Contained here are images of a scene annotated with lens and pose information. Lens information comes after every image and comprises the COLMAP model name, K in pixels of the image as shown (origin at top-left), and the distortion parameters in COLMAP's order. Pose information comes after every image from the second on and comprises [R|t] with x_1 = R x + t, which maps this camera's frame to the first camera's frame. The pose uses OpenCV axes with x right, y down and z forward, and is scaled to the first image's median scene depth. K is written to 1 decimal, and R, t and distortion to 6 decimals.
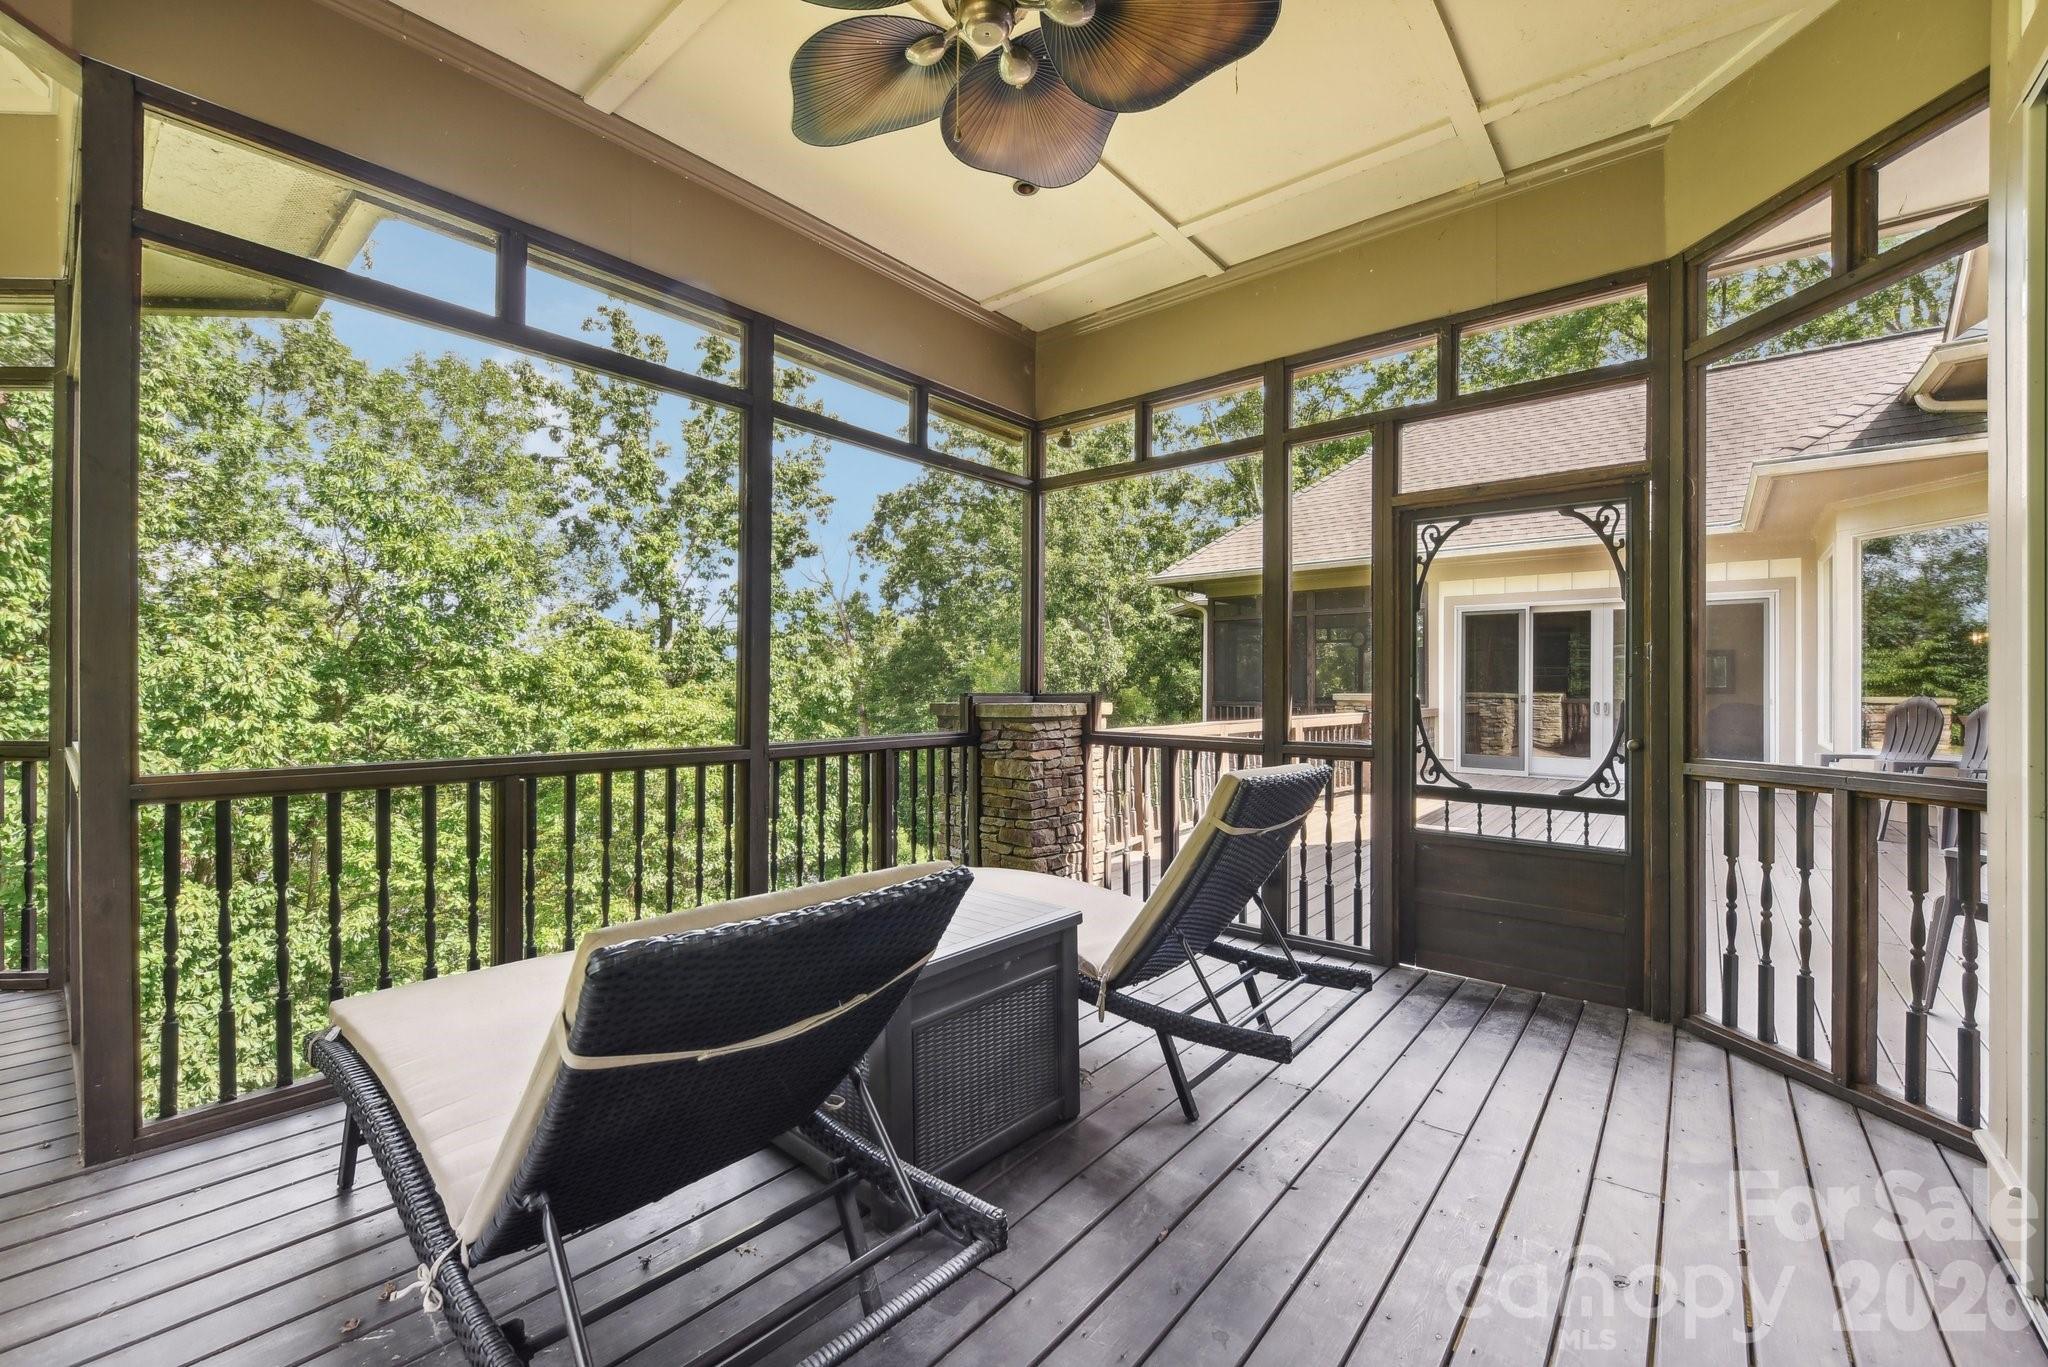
lens RADIAL K [[850.8, 0, 1027.3], [0, 850.8, 688.3], [0, 0, 1]] dist [-0.007884, 0.000203]
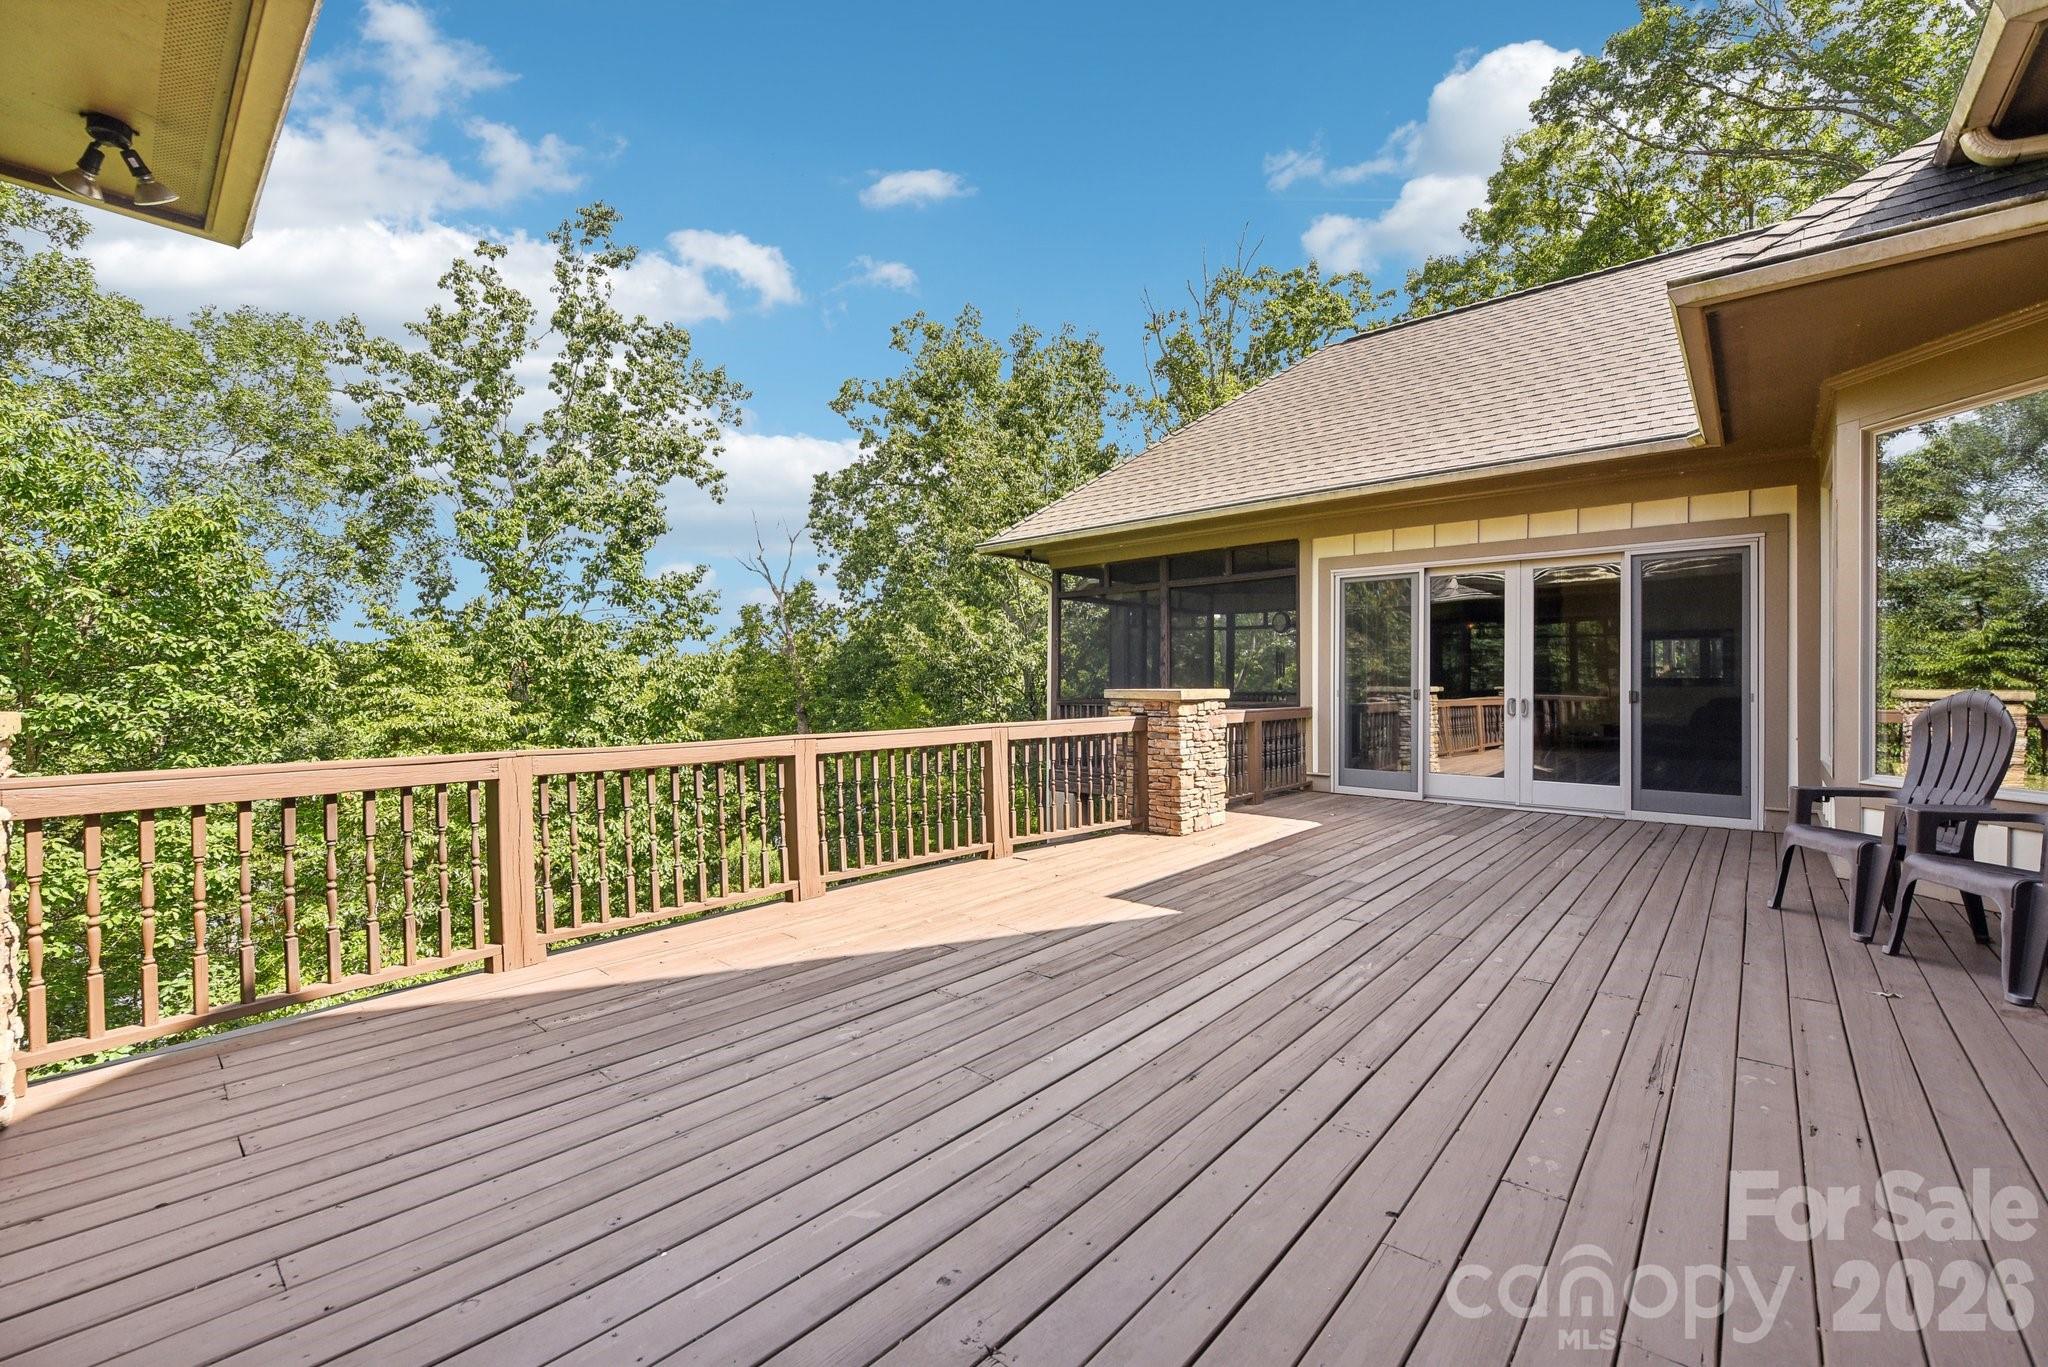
lens RADIAL K [[845.7, 0, 1025.7], [0, 845.7, 701.0], [0, 0, 1]] dist [-0.002582, -0.000755]
pose [[0.999091, -0.004078, -0.042425, 0.190056], [0.004942, 0.999782, 0.020290, 0.000948], [0.042333, -0.020482, 0.998894, 0.171430]]
